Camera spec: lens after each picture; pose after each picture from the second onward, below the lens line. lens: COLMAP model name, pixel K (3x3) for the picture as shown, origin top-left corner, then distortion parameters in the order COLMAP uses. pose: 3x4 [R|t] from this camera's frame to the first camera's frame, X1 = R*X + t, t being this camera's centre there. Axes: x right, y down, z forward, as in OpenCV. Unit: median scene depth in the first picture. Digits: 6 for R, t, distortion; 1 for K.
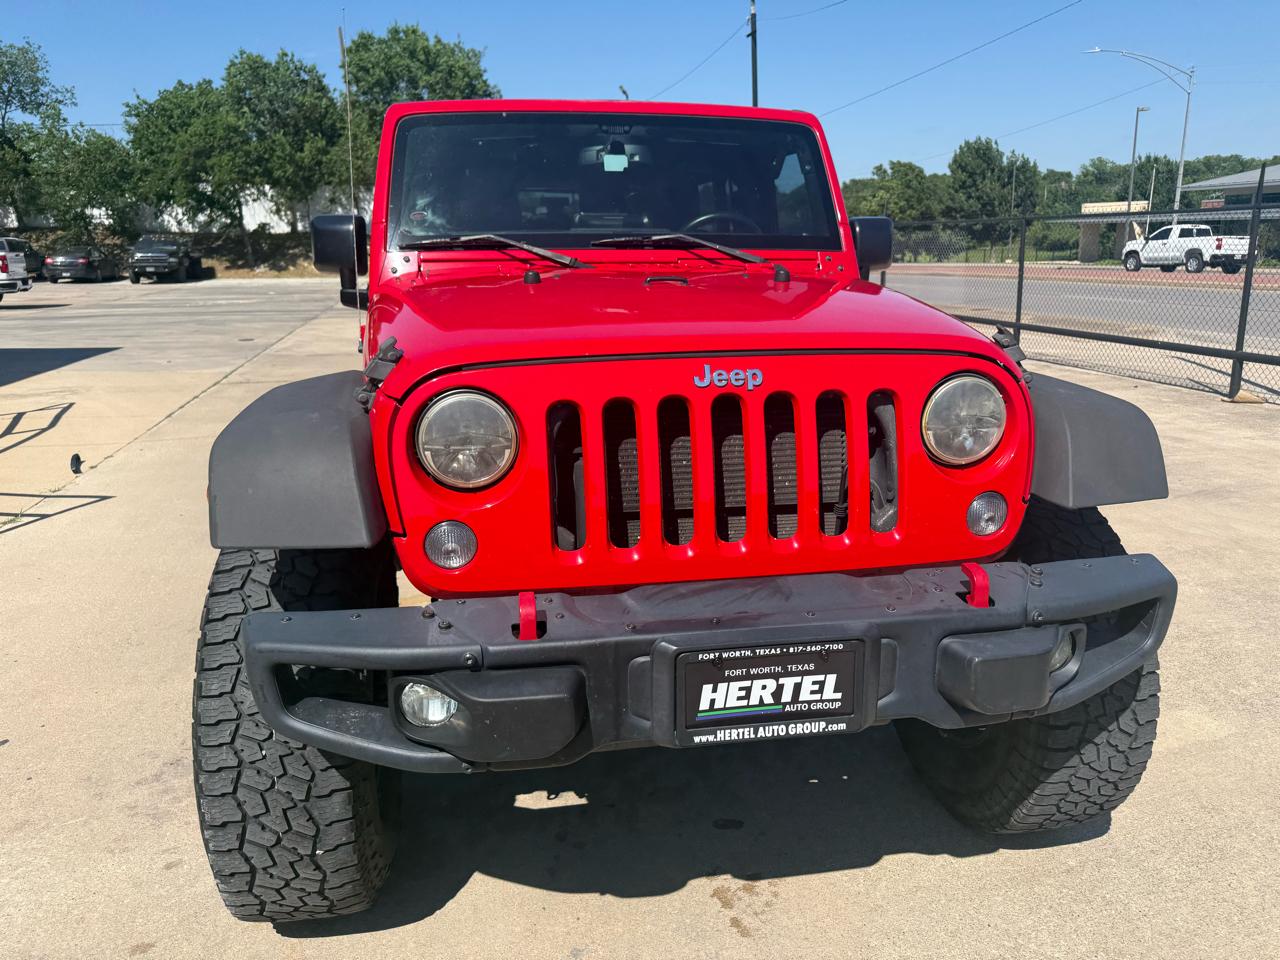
lens RADIAL K [[909.8, 0, 647.4], [0, 909.8, 476.0], [0, 0, 1]] dist [0.052577, -0.068935]
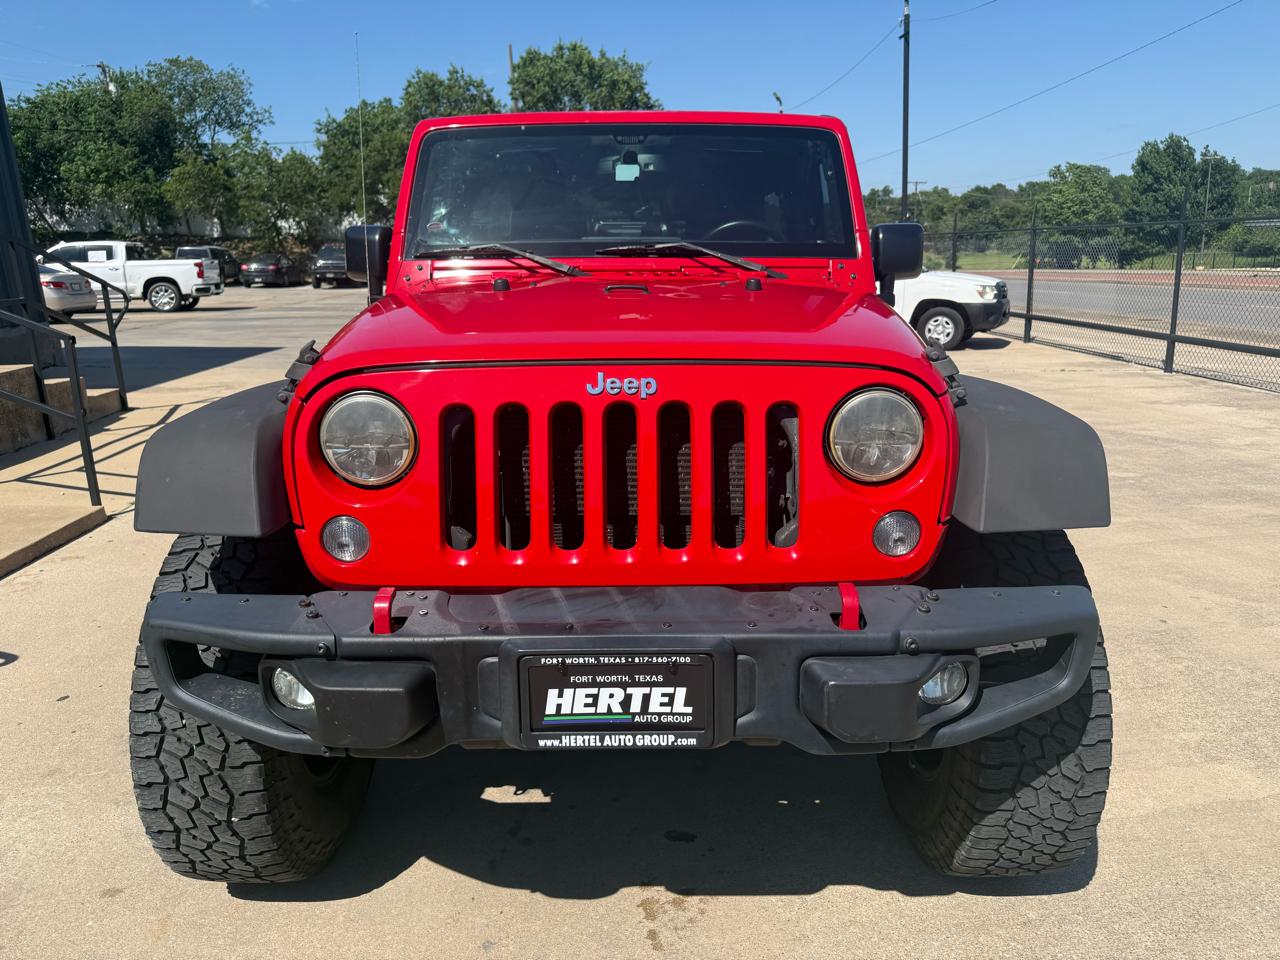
lens RADIAL K [[909.8, 0, 647.3], [0, 909.8, 469.8], [0, 0, 1]] dist [0.052577, -0.068935]
pose [[0.985486, 0.037040, -0.165665, 0.240504], [-0.039251, 0.999178, -0.010092, -0.005289], [0.165155, 0.016448, 0.986130, 0.013515]]
